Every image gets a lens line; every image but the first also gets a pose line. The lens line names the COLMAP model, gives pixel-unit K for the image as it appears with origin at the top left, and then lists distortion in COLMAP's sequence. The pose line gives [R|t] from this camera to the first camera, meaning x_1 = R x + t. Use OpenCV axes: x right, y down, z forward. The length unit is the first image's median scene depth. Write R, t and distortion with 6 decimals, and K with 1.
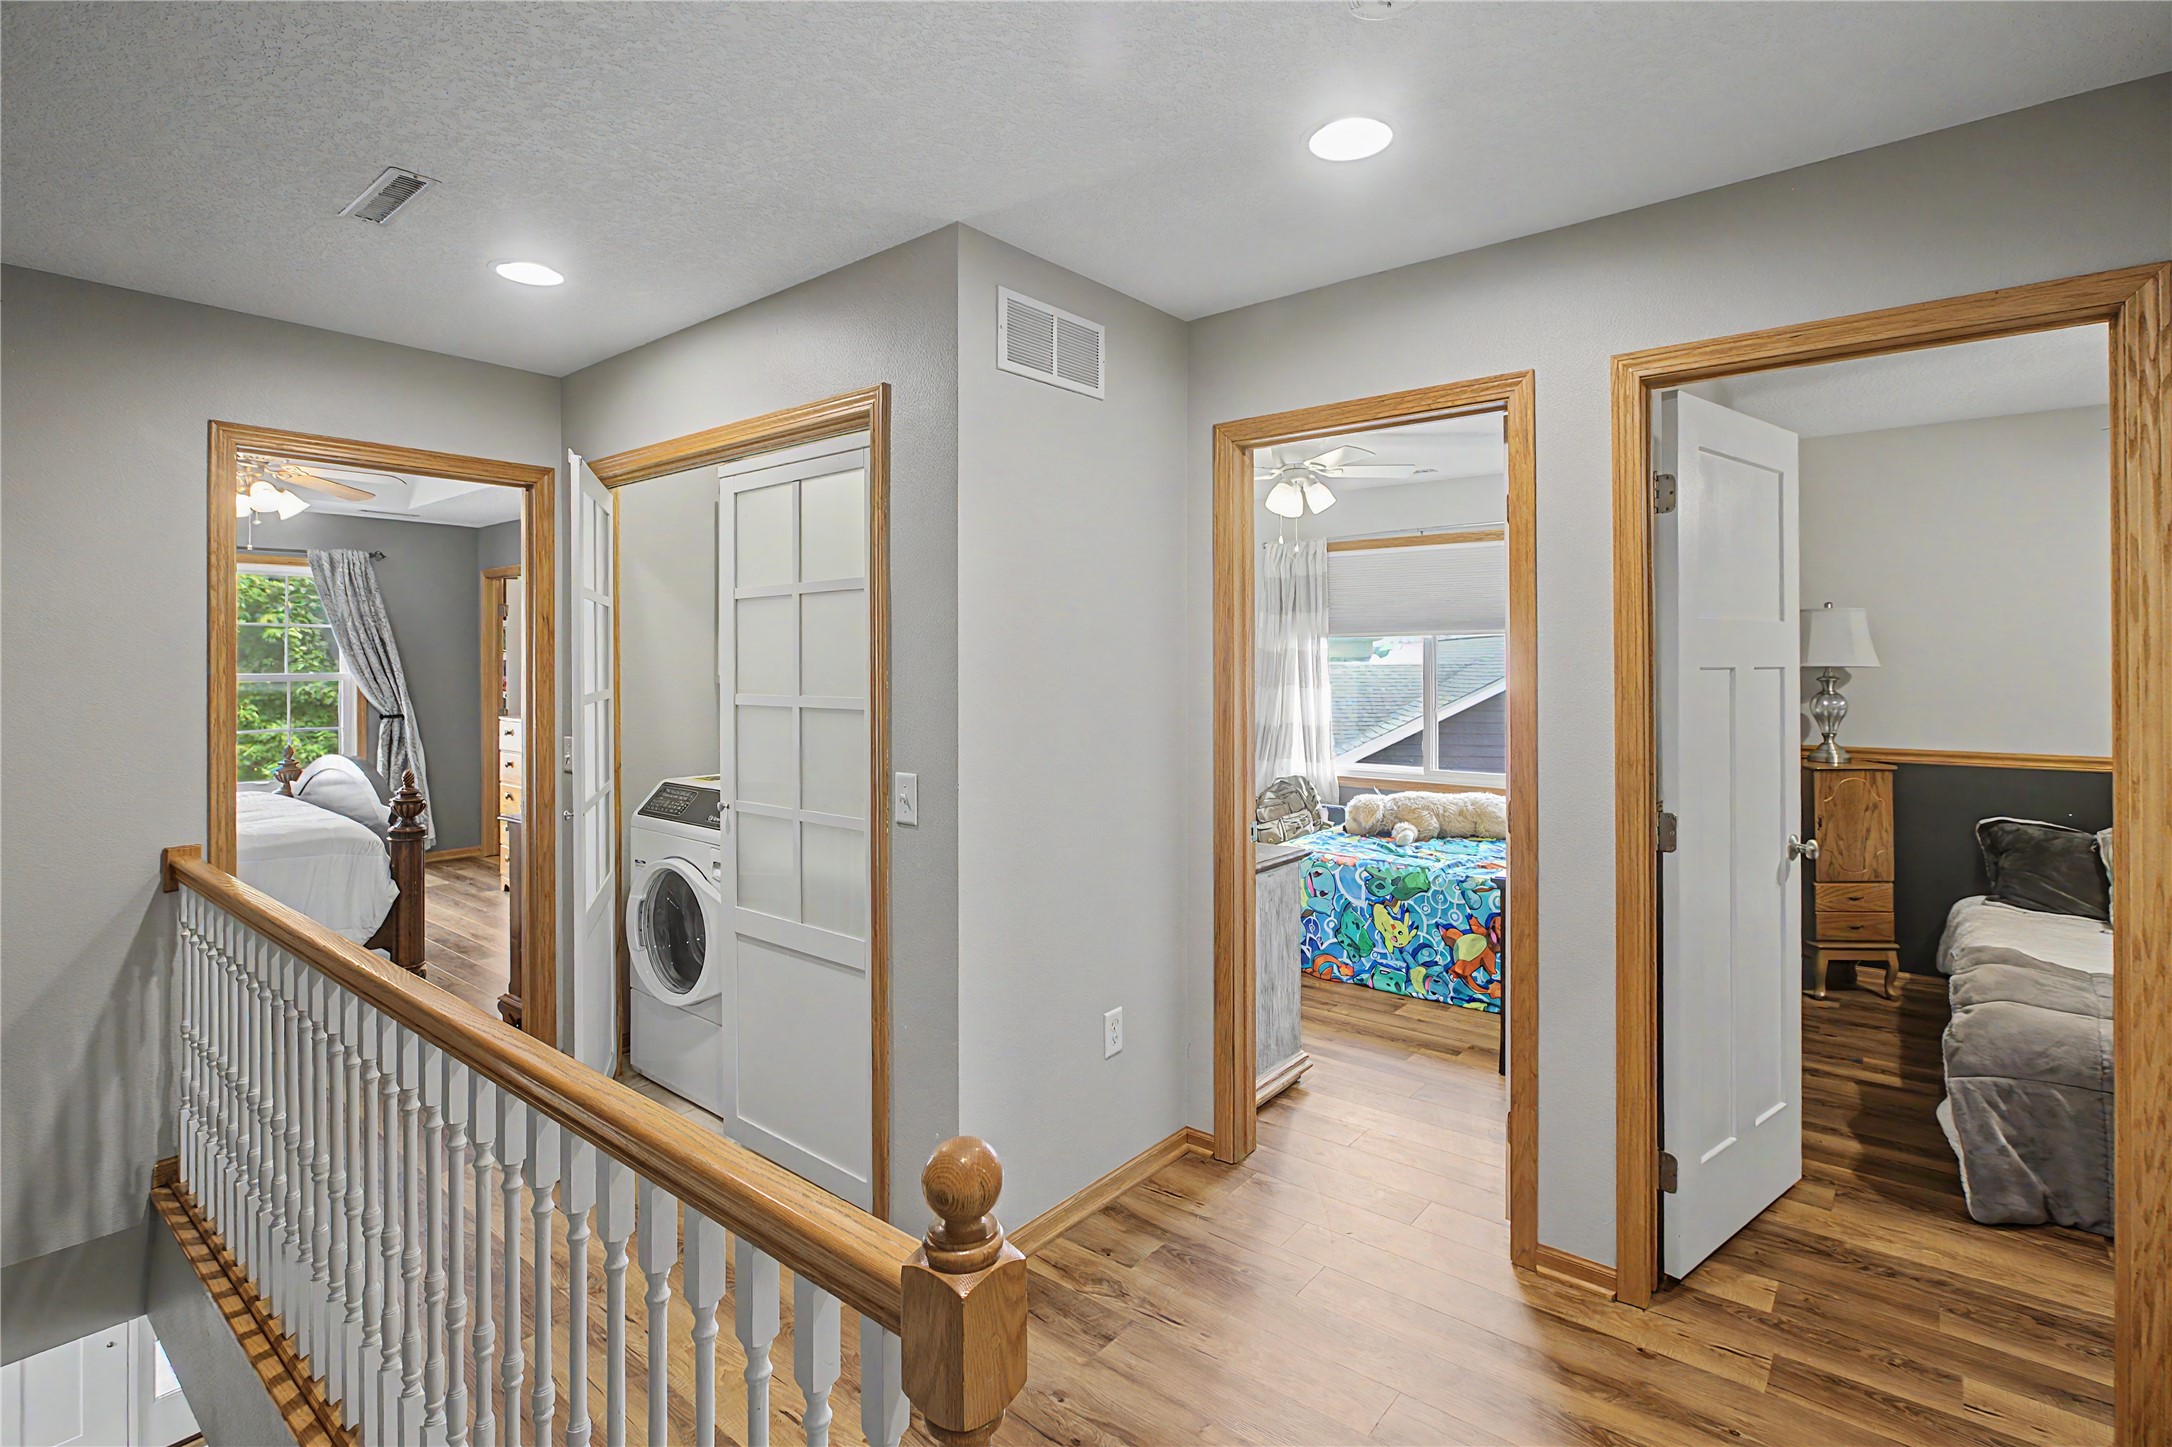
lens RADIAL K [[1014.8, 0, 1065.1], [0, 1014.8, 665.6], [0, 0, 1]] dist [-0.001580, 0.000257]
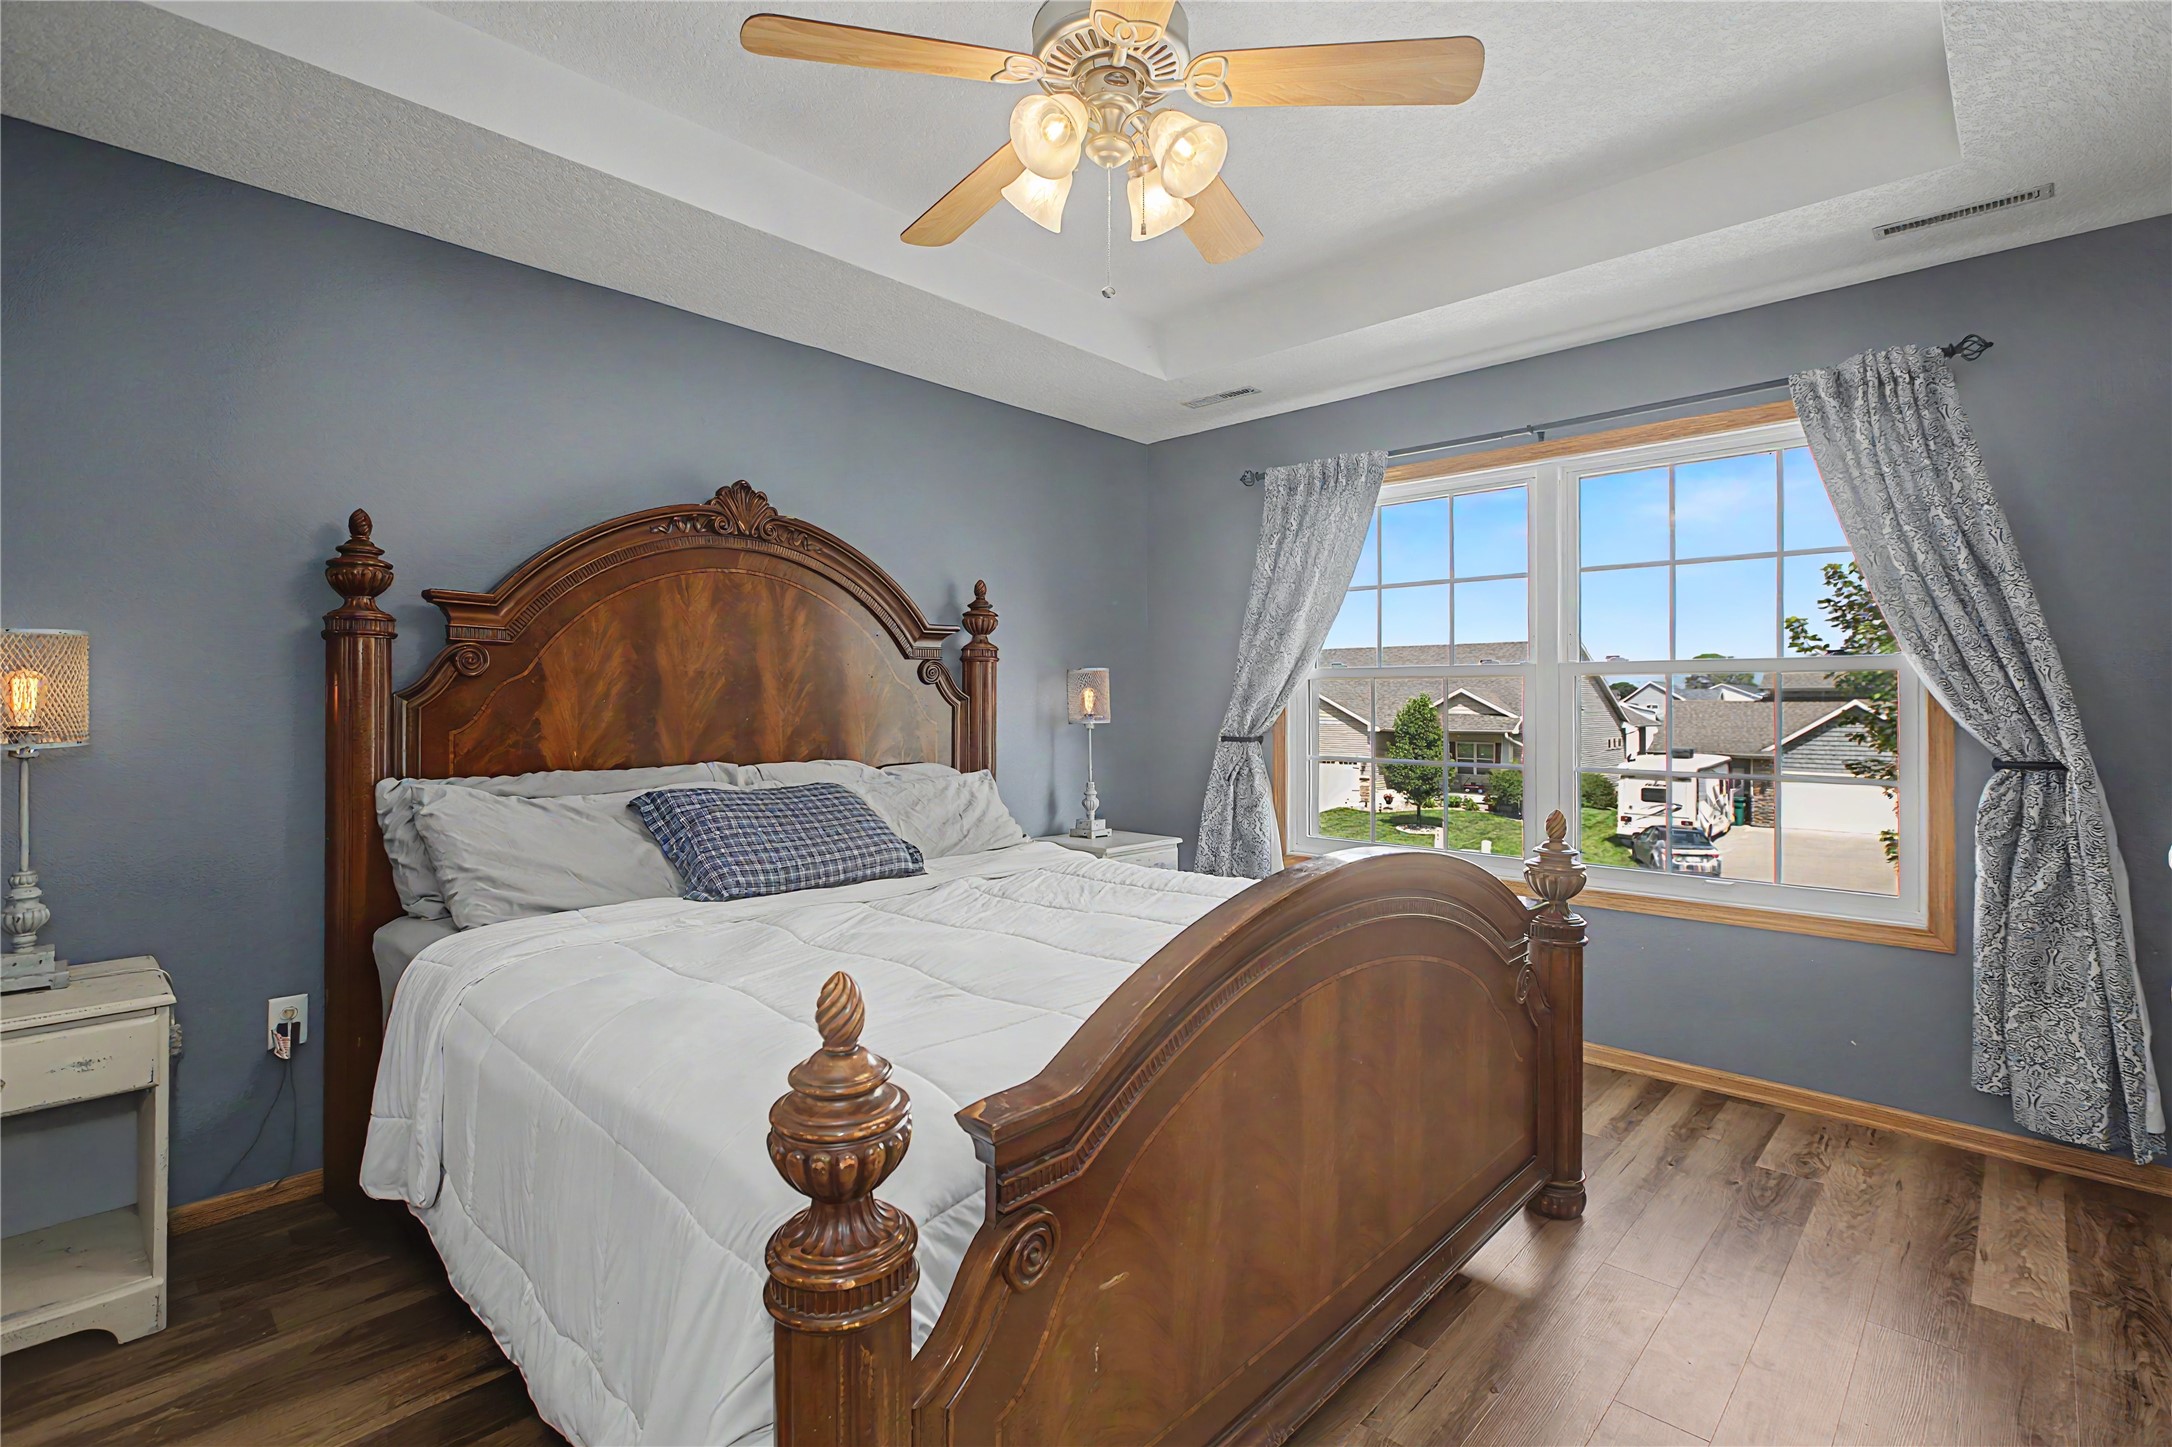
lens RADIAL K [[1011.7, 0, 1085.2], [0, 1011.7, 694.7], [0, 0, 1]] dist [-0.015015, 0.000285]
pose [[-0.069588, -0.005966, -0.997558, -0.276276], [-0.000362, 0.999982, -0.005955, 0.026700], [0.997576, -0.000053, -0.069589, 0.689923]]
